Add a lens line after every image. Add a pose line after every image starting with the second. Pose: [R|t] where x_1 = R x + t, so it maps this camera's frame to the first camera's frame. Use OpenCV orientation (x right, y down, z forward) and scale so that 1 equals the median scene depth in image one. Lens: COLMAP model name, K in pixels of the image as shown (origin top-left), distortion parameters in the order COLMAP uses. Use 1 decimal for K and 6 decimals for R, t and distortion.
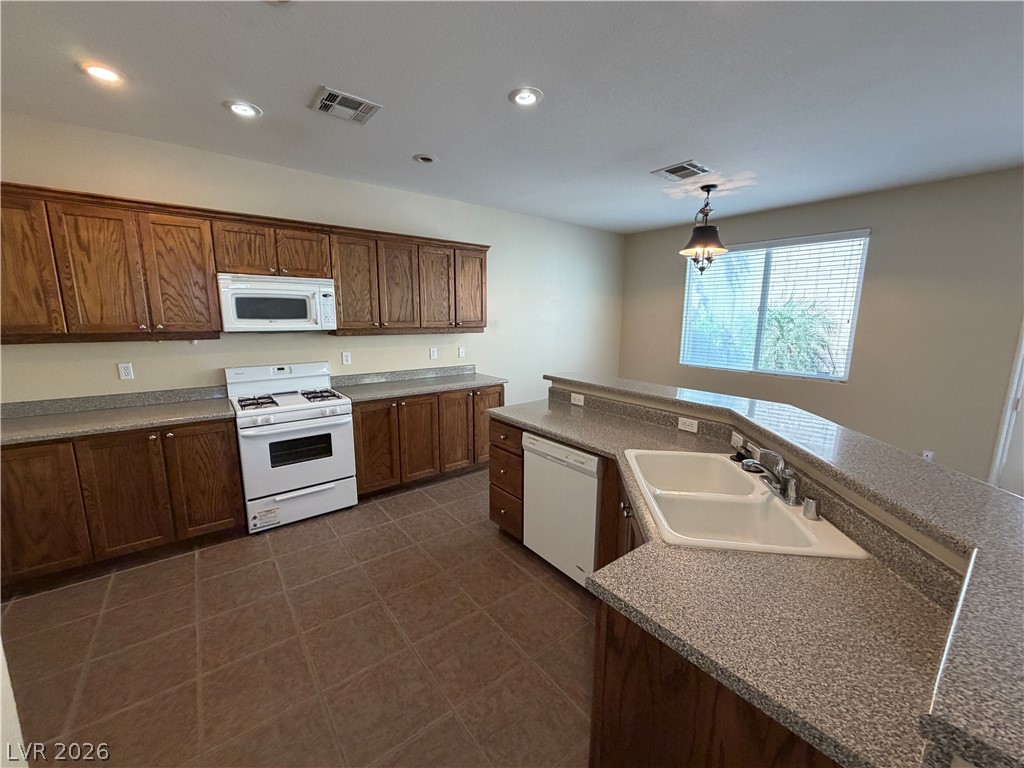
lens RADIAL K [[405.5, 0, 512.0], [0, 405.5, 384.0], [0, 0, 1]] dist [-0.006330, 0.000348]
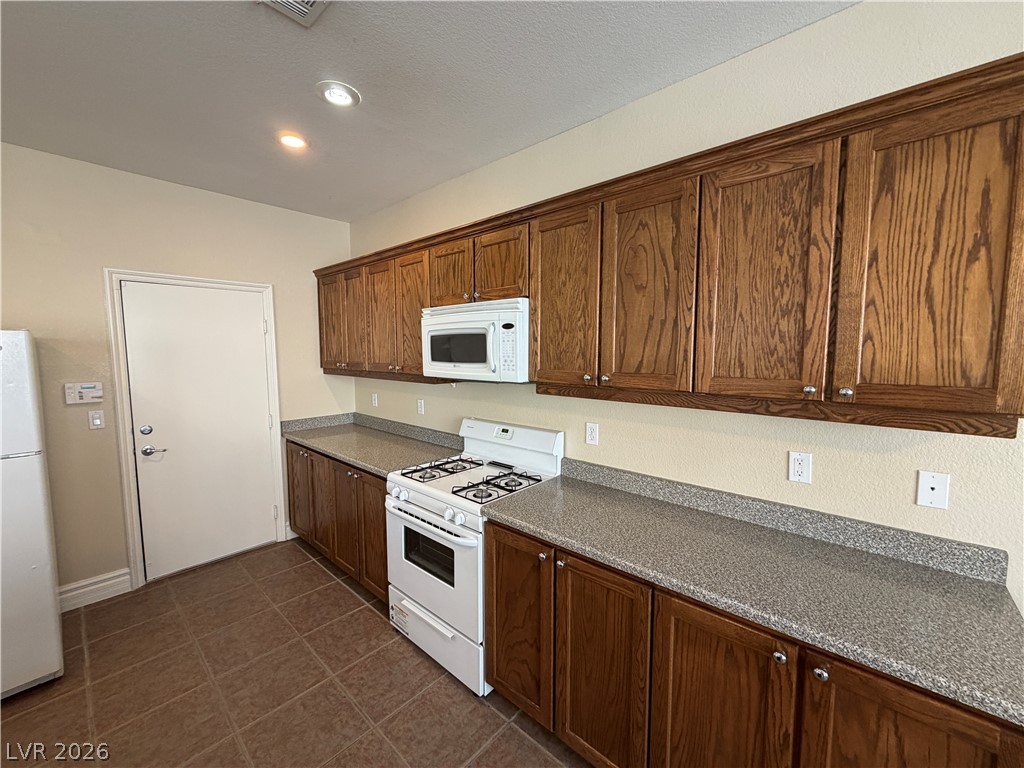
lens RADIAL K [[406.3, 0, 510.3], [0, 406.3, 383.4], [0, 0, 1]] dist [-0.000405, 0.000000]
pose [[0.170434, 0.077053, -0.982352, 0.142118], [-0.160871, 0.985738, 0.049408, -0.165588], [0.972149, 0.149612, 0.180398, 0.911328]]
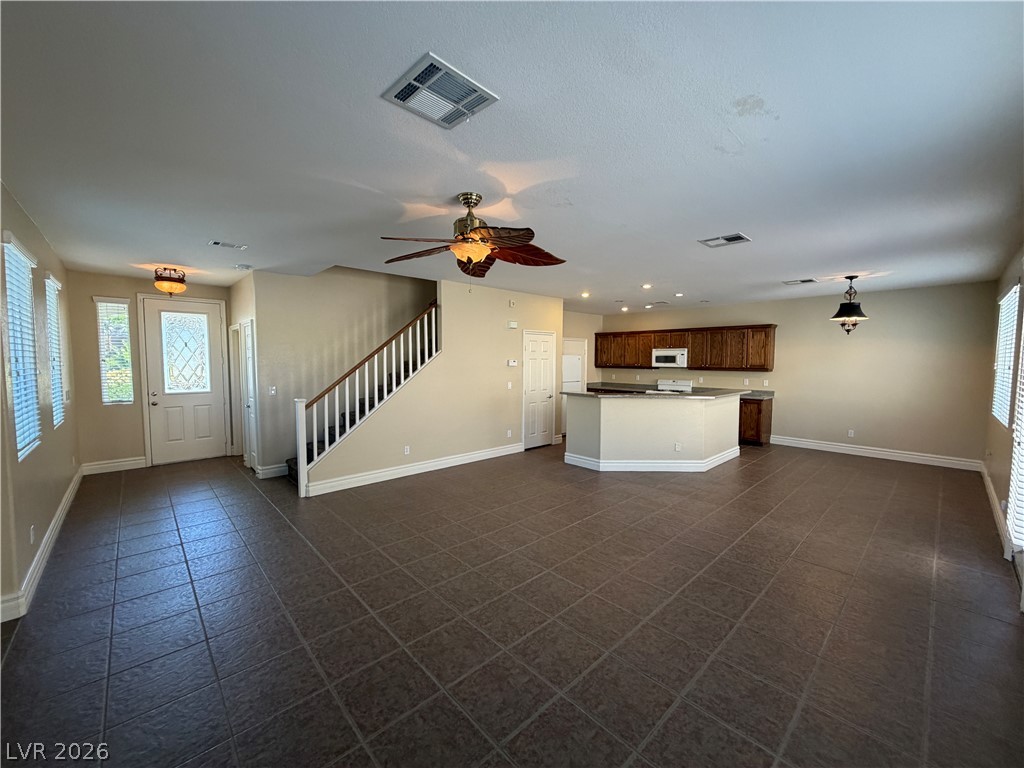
lens RADIAL K [[406.3, 0, 510.3], [0, 406.3, 383.4], [0, 0, 1]] dist [-0.000405, 0.000000]
pose [[0.088599, 0.054717, -0.994563, 2.146739], [-0.166849, 0.985197, 0.039339, 0.055410], [0.981994, 0.162456, 0.096417, -0.355426]]
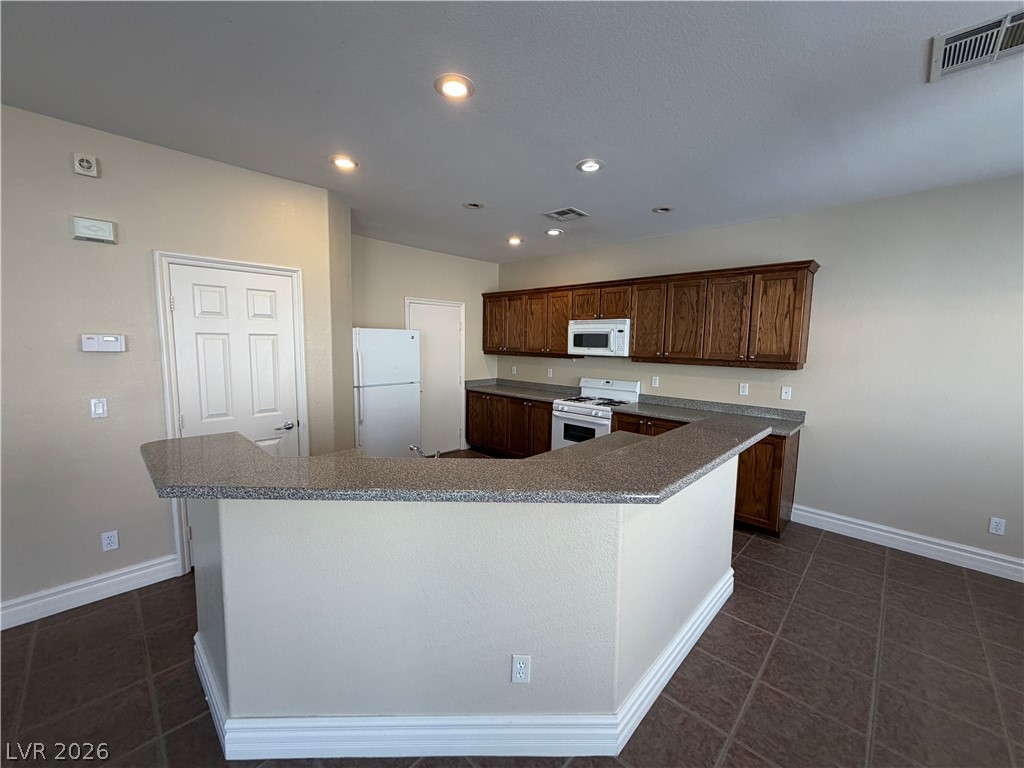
lens RADIAL K [[406.3, 0, 510.3], [0, 406.3, 383.4], [0, 0, 1]] dist [-0.000405, 0.000000]
pose [[0.135322, 0.100494, -0.985692, 0.853377], [-0.177731, 0.981168, 0.075633, -0.084584], [0.974731, 0.164953, 0.150634, 0.466271]]
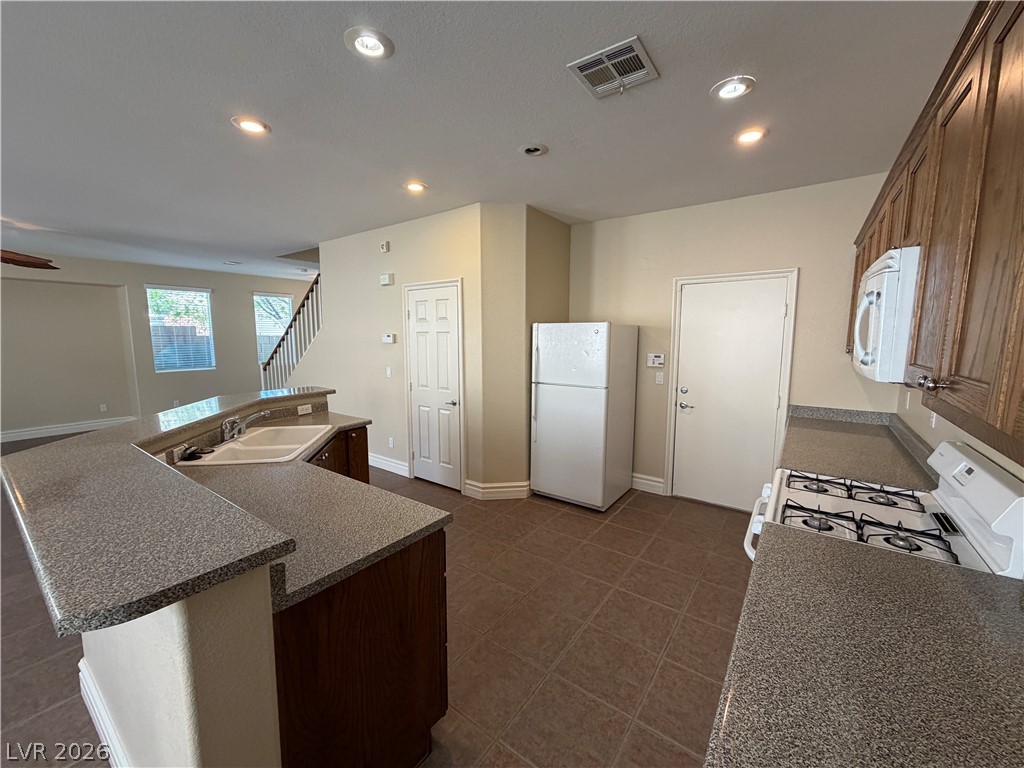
lens RADIAL K [[406.3, 0, 510.3], [0, 406.3, 383.4], [0, 0, 1]] dist [-0.000405, 0.000000]
pose [[-0.961771, 0.028626, -0.272354, 0.001714], [-0.049469, 0.960001, 0.275593, -0.229173], [0.269349, 0.278531, -0.921885, 1.300853]]
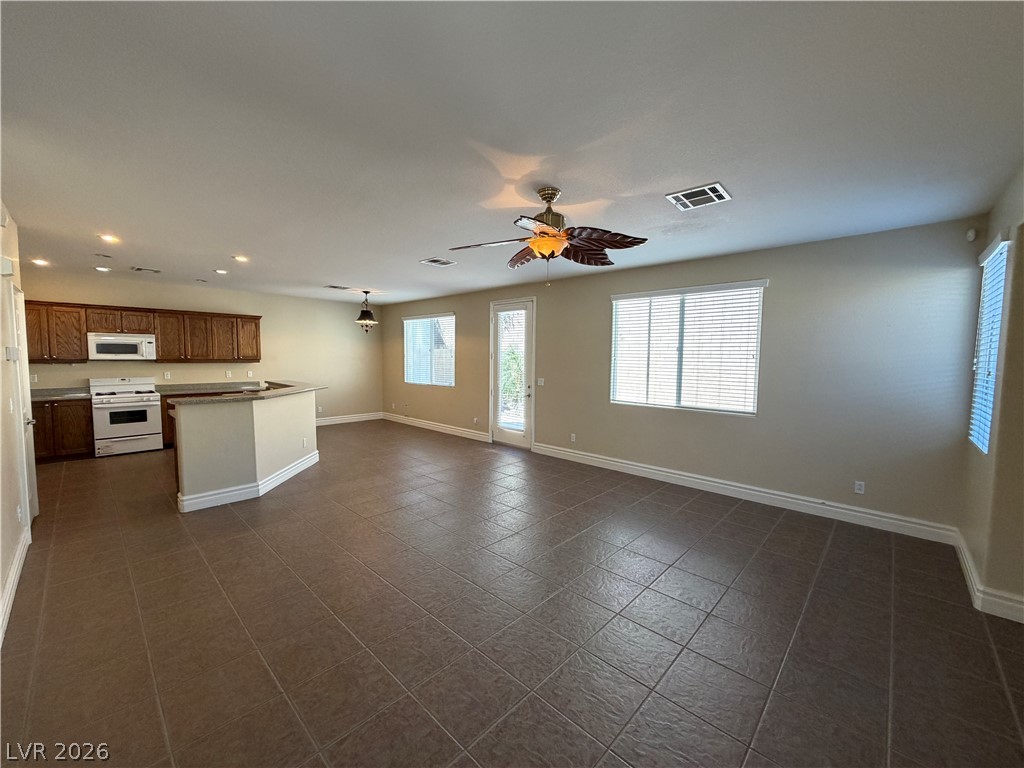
lens RADIAL K [[406.3, 0, 510.3], [0, 406.3, 383.4], [0, 0, 1]] dist [-0.000405, 0.000000]
pose [[0.989243, -0.005222, 0.146186, 1.032580], [0.019296, 0.995288, -0.095027, 0.213174], [-0.145001, 0.096825, 0.984683, -1.249427]]
